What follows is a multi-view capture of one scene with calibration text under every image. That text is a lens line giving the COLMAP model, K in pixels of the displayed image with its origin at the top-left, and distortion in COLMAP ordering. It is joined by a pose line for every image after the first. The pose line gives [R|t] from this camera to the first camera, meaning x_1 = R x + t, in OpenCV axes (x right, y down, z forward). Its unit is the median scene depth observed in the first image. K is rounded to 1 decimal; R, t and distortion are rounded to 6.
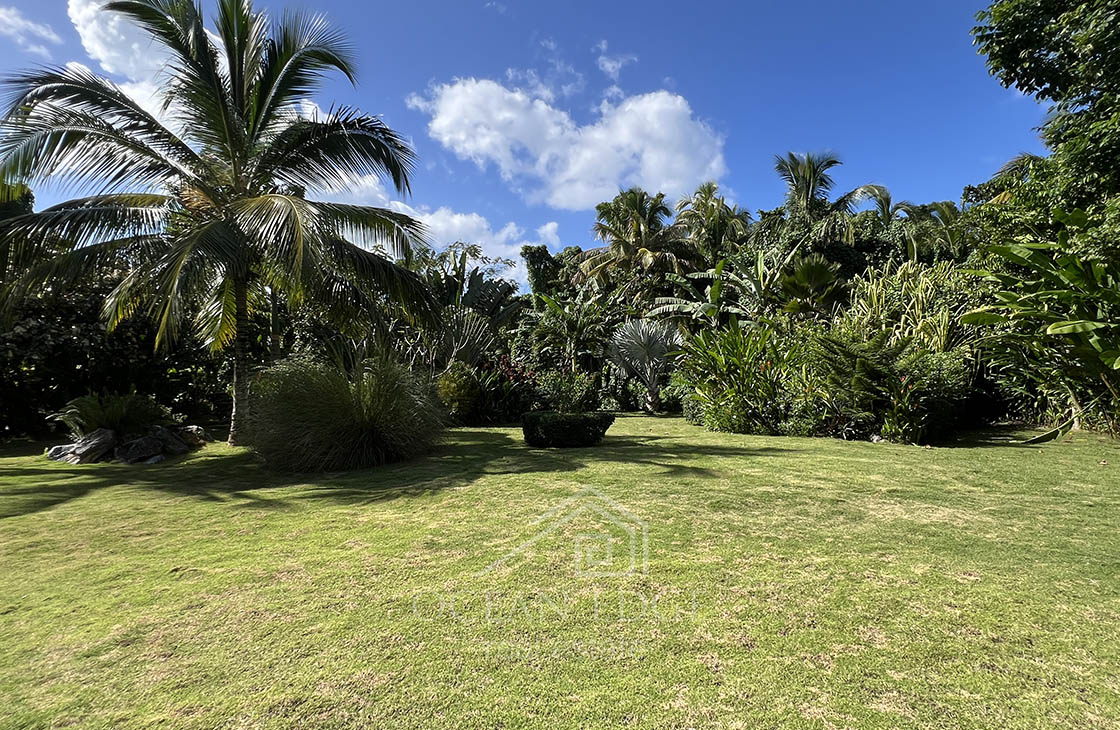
lens RADIAL K [[587.8, 0, 560.0], [0, 587.8, 365.0], [0, 0, 1]] dist [0.004409, 0.000449]
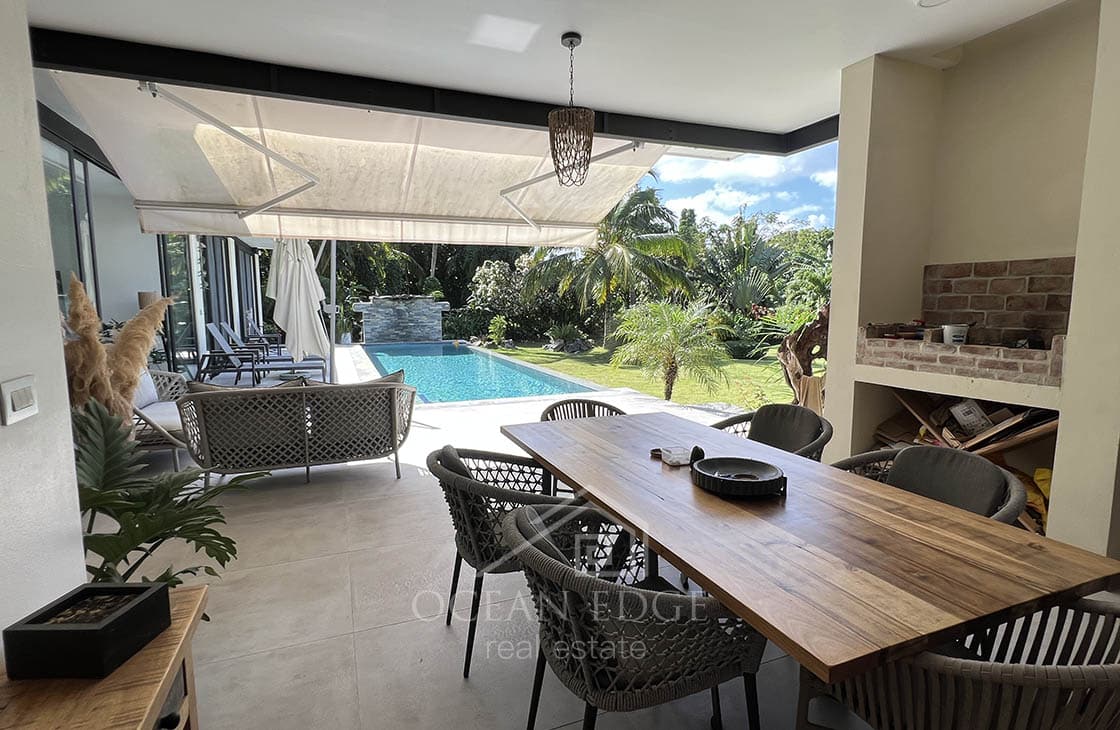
lens RADIAL K [[562.6, 0, 560.0], [0, 562.6, 365.0], [0, 0, 1]] dist [0.000925, 0.000186]
pose [[0.808737, 0.076692, -0.583150, 0.595672], [0.007087, 0.990120, 0.140042, -0.111361], [0.588128, -0.117390, 0.800203, -0.879562]]
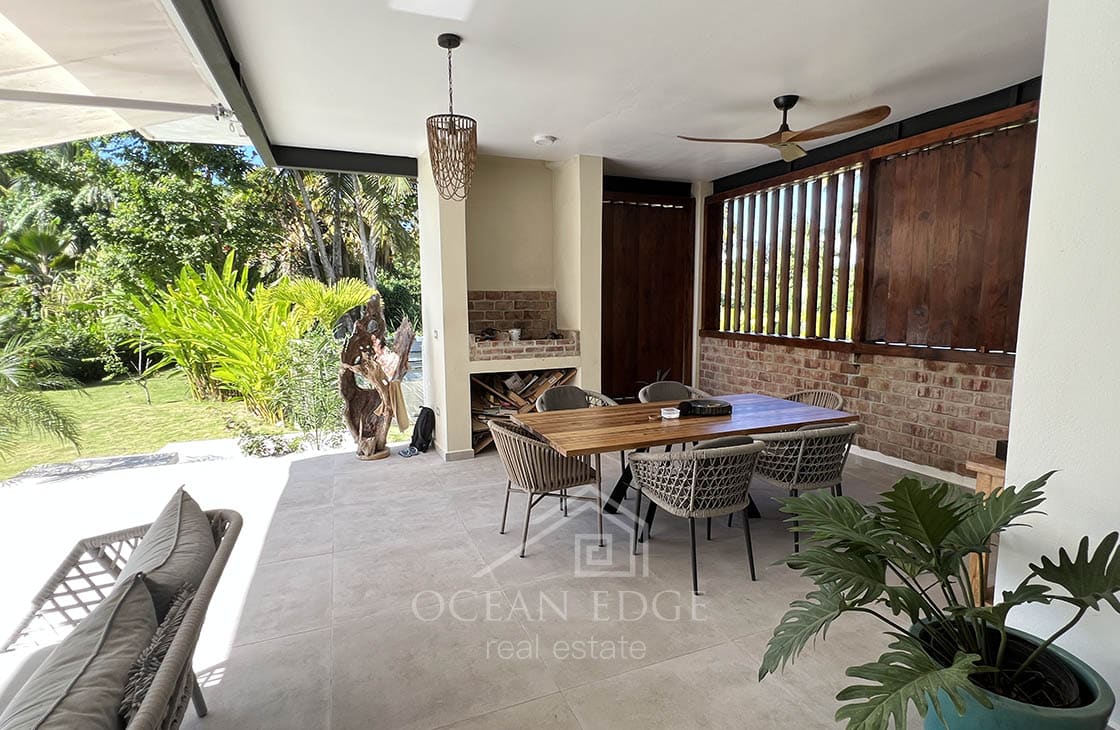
lens RADIAL K [[547.3, 0, 560.0], [0, 547.3, 365.0], [0, 0, 1]] dist [0.001822, 0.000114]
pose [[0.591299, -0.087464, 0.801695, 0.245672], [-0.018995, 0.992315, 0.122270, -0.117338], [-0.806229, -0.087526, 0.585094, -0.835964]]
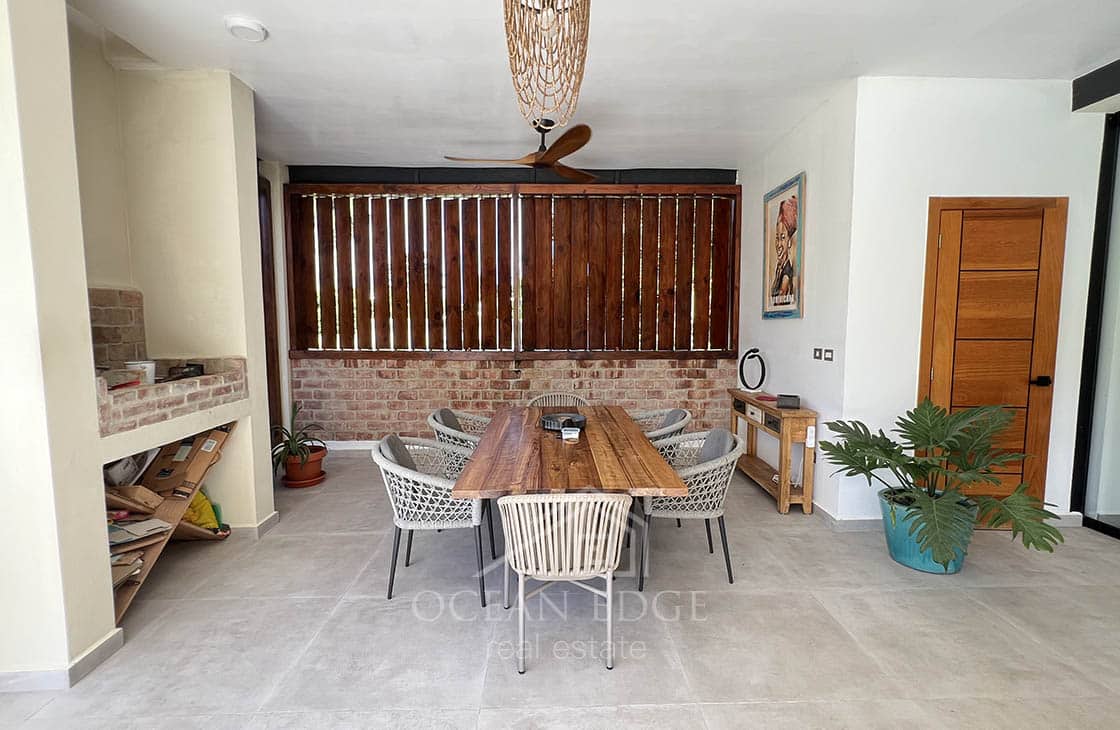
lens RADIAL K [[530.3, 0, 560.0], [0, 530.3, 365.0], [0, 0, 1]] dist [-0.003476, -0.000865]
pose [[-0.545075, -0.062318, 0.836068, 0.306240], [-0.014525, 0.997786, 0.064903, -0.106388], [-0.838262, 0.023232, -0.544773, -0.564161]]
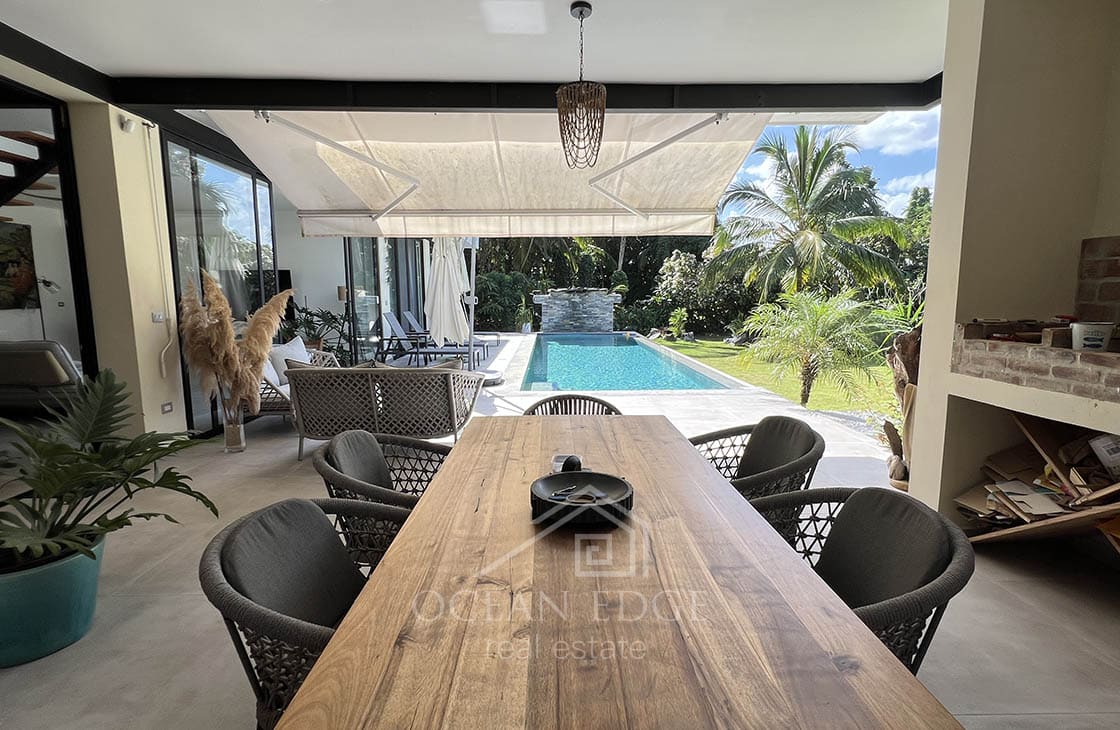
lens RADIAL K [[547.3, 0, 560.0], [0, 547.3, 365.0], [0, 0, 1]] dist [0.001822, 0.000114]
pose [[0.546239, 0.117169, -0.829394, 0.648567], [0.018052, 0.988291, 0.151506, -0.108225], [0.837435, -0.097730, 0.537728, -0.795626]]
